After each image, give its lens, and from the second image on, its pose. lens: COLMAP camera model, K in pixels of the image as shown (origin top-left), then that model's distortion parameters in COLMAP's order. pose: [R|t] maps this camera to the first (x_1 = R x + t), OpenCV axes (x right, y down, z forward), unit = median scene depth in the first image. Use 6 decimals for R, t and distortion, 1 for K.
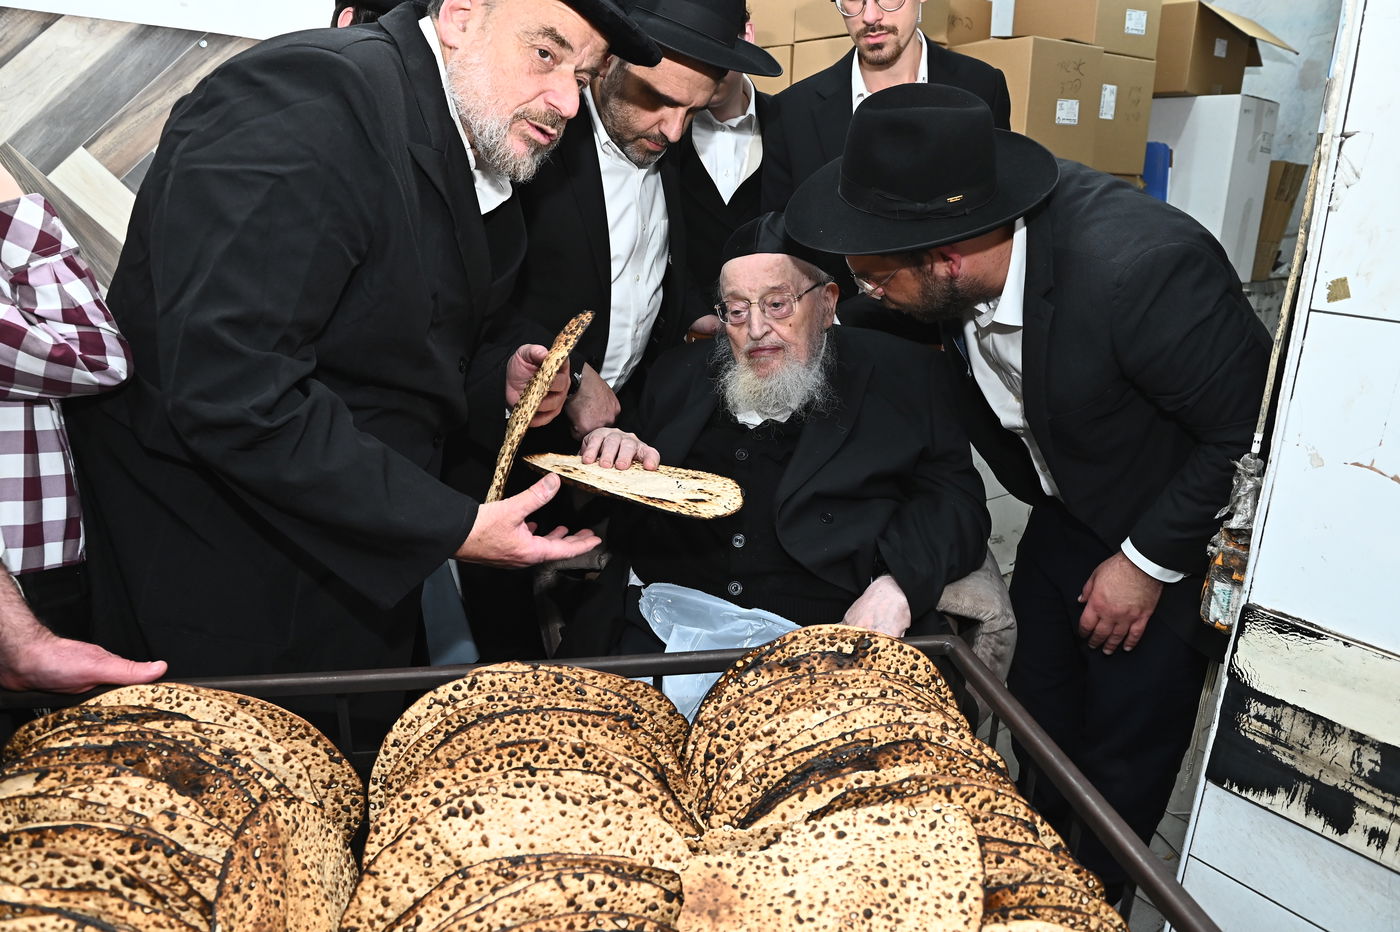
lens RADIAL K [[969.4, 0, 700.0], [0, 969.4, 466.0], [0, 0, 1]] dist [-0.047224, 0.007123]
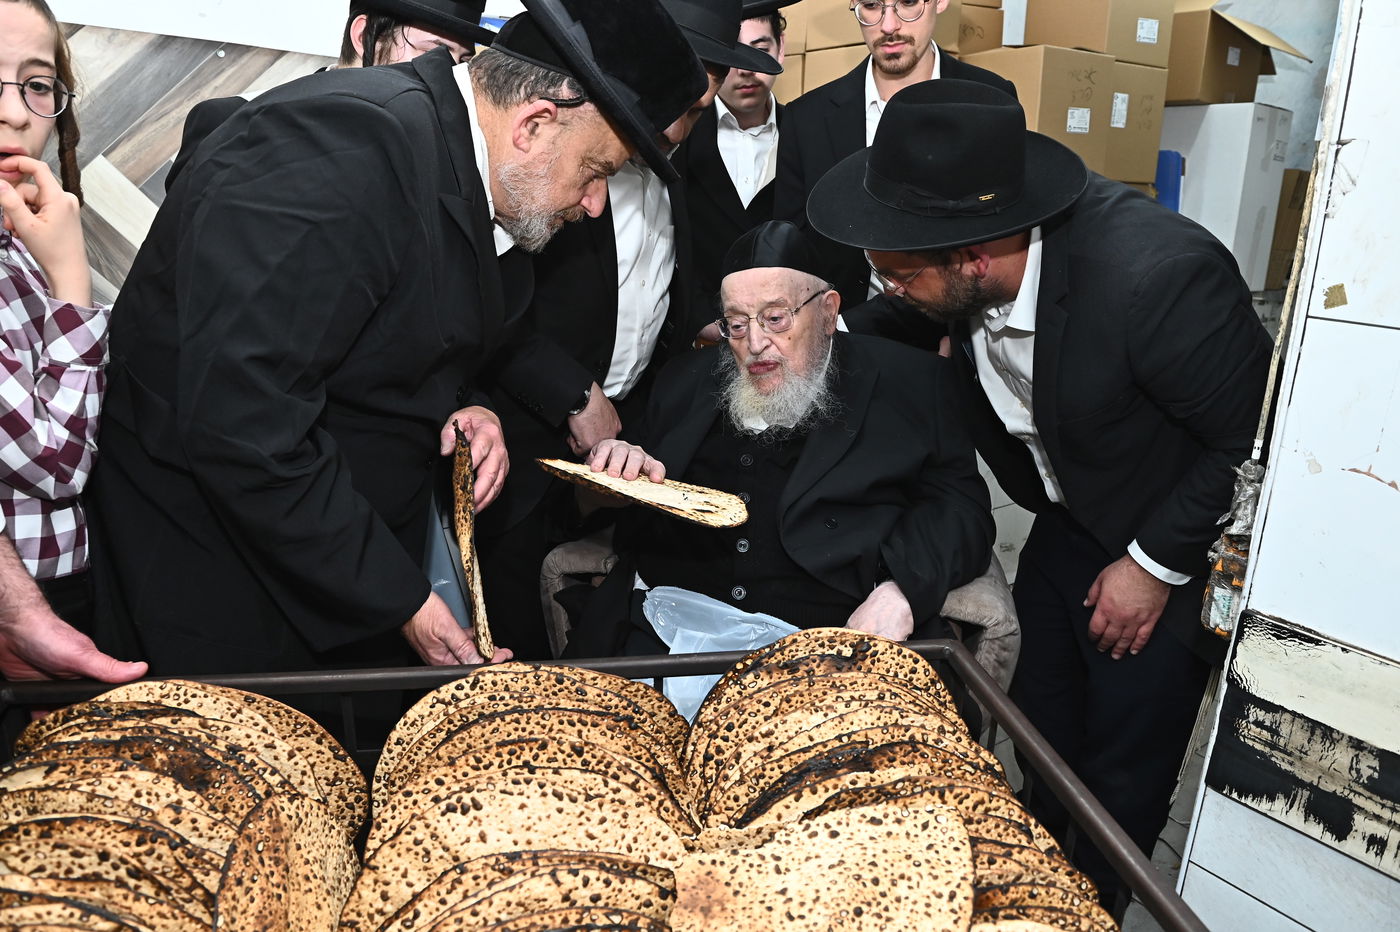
lens RADIAL K [[969.4, 0, 700.0], [0, 969.4, 466.0], [0, 0, 1]] dist [-0.047224, 0.007123]
pose [[0.999886, 0.004520, -0.014397, 0.016413], [-0.004629, 0.999961, -0.007549, 0.004503], [0.014363, 0.007614, 0.999868, -0.013054]]
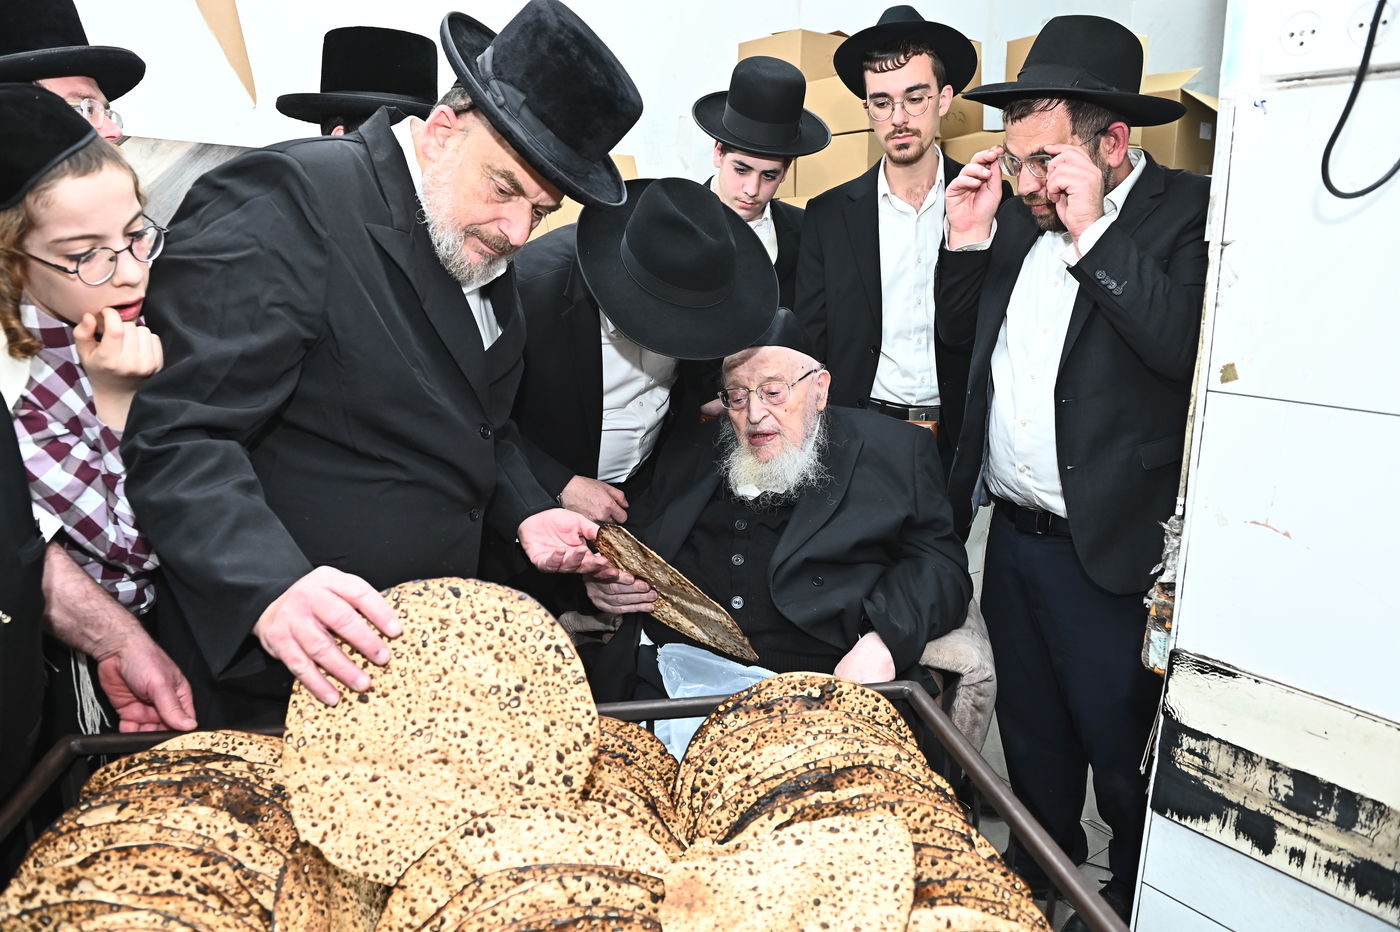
lens RADIAL K [[969.7, 0, 700.0], [0, 969.7, 466.0], [0, 0, 1]] dist [-0.042056, 0.003747]
pose [[0.999748, -0.019765, -0.010663, 0.041023], [0.018890, 0.996876, -0.076694, 0.008665], [0.012146, 0.076473, 0.996998, -0.193774]]
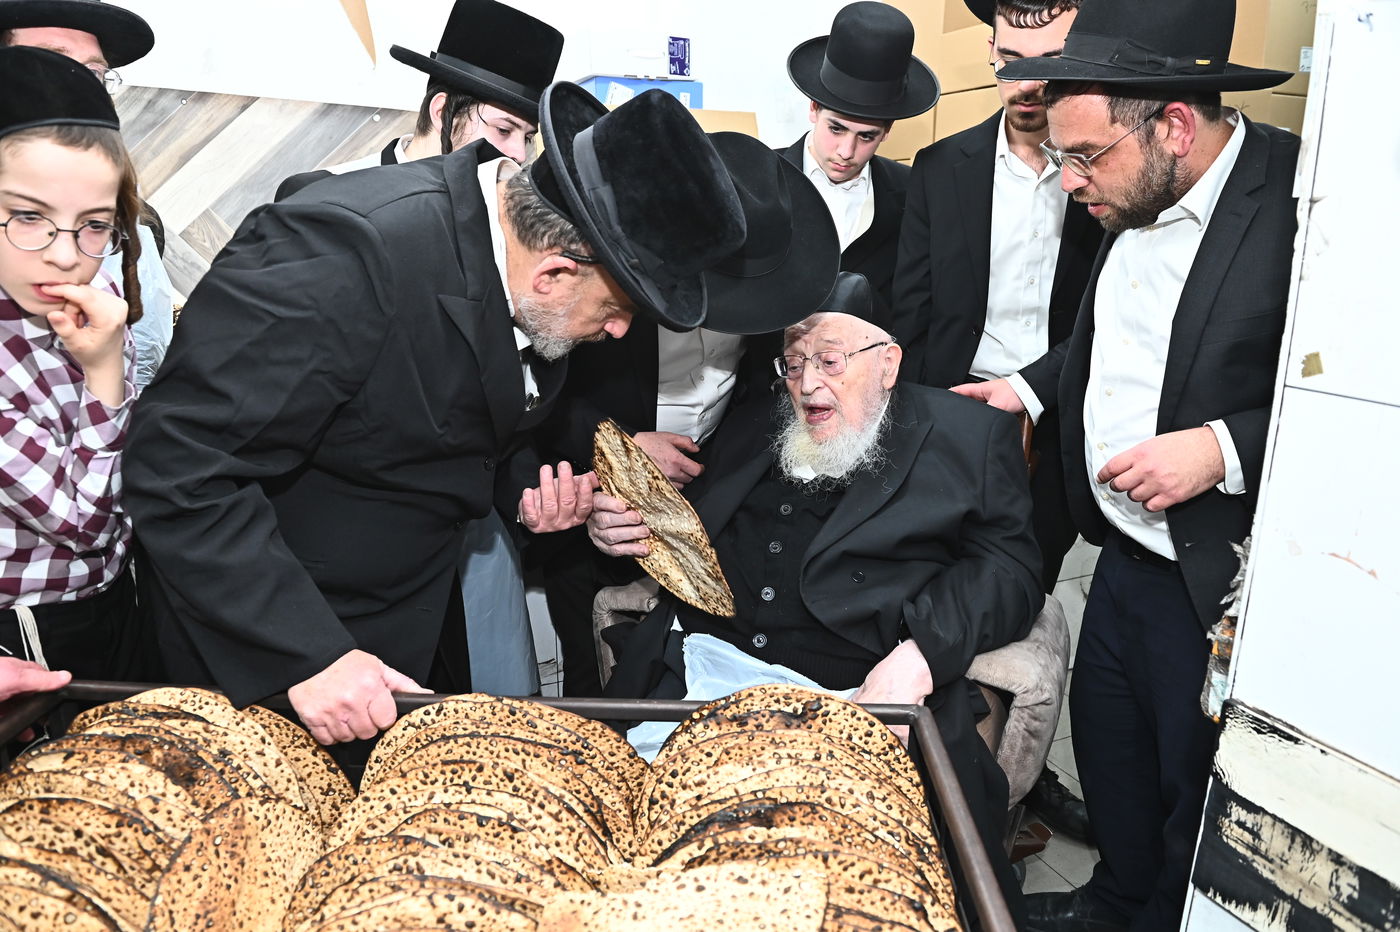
lens RADIAL K [[973.5, 0, 687.0], [0, 973.5, 470.0], [0, 0, 1]] dist [-0.030297, -0.000313]
pose [[0.977286, 0.035371, -0.208951, 0.293996], [-0.044326, 0.998281, -0.038331, -0.021524], [0.207236, 0.046722, 0.977175, -0.040217]]
